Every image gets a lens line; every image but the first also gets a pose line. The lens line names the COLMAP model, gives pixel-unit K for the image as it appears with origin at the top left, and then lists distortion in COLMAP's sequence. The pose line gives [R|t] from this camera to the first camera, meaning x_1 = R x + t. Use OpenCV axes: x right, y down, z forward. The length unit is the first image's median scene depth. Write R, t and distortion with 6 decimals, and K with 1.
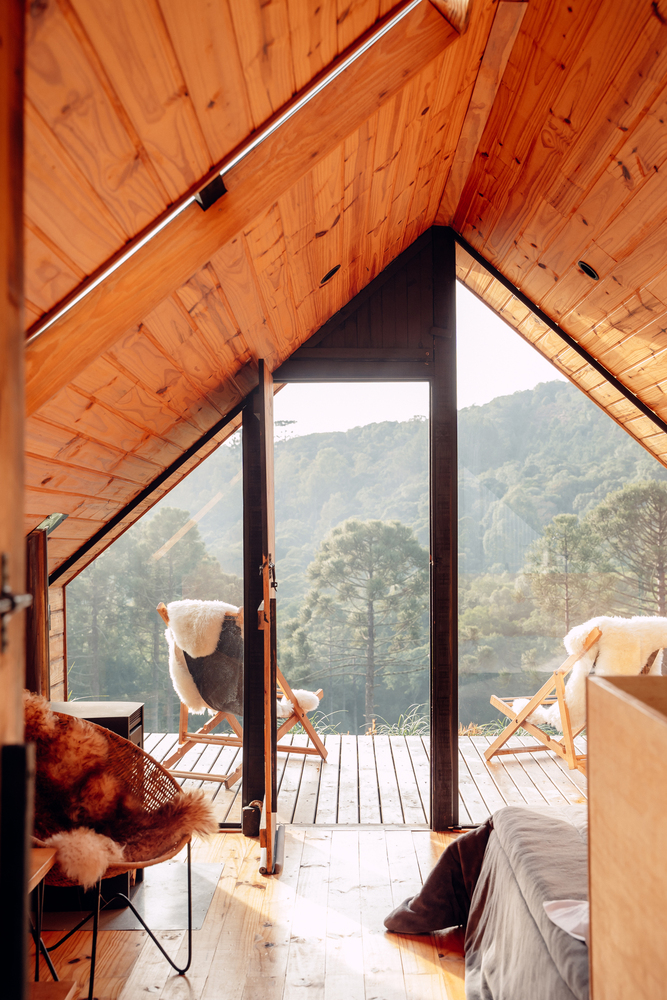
lens RADIAL K [[1220.9, 0, 333.5], [0, 1220.9, 500.0], [0, 0, 1]] dist [0.017584, 0.011098]
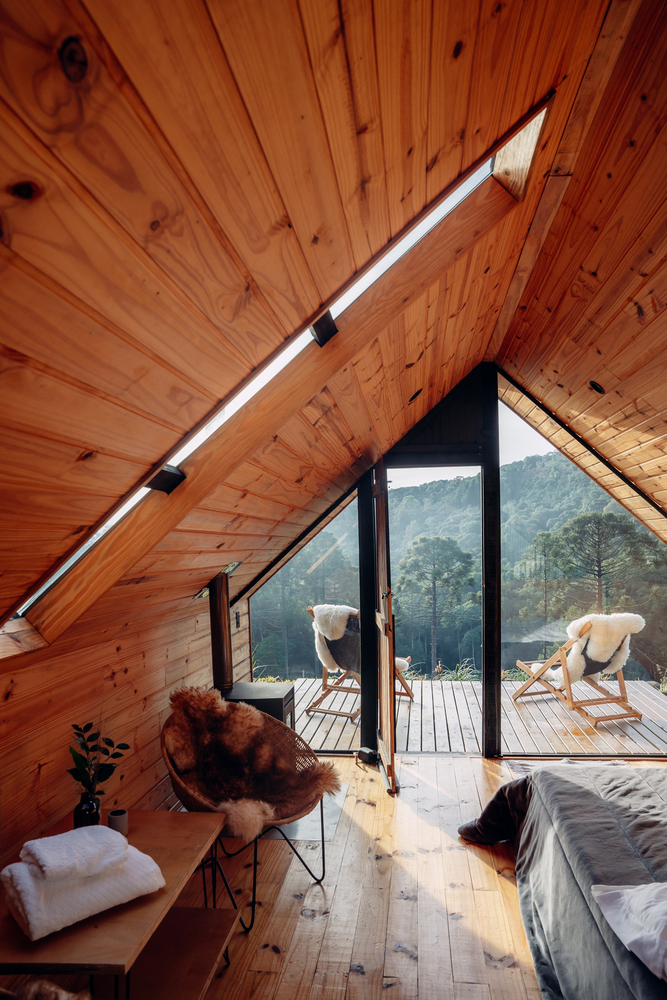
lens RADIAL K [[667.5, 0, 332.8], [0, 667.5, 549.6], [0, 0, 1]] dist [-0.060254, 0.002749]
pose [[0.992843, -0.010482, -0.118970, -0.008679], [0.014908, 0.999227, 0.036376, -0.034812], [0.118497, -0.037889, 0.992231, 0.216092]]
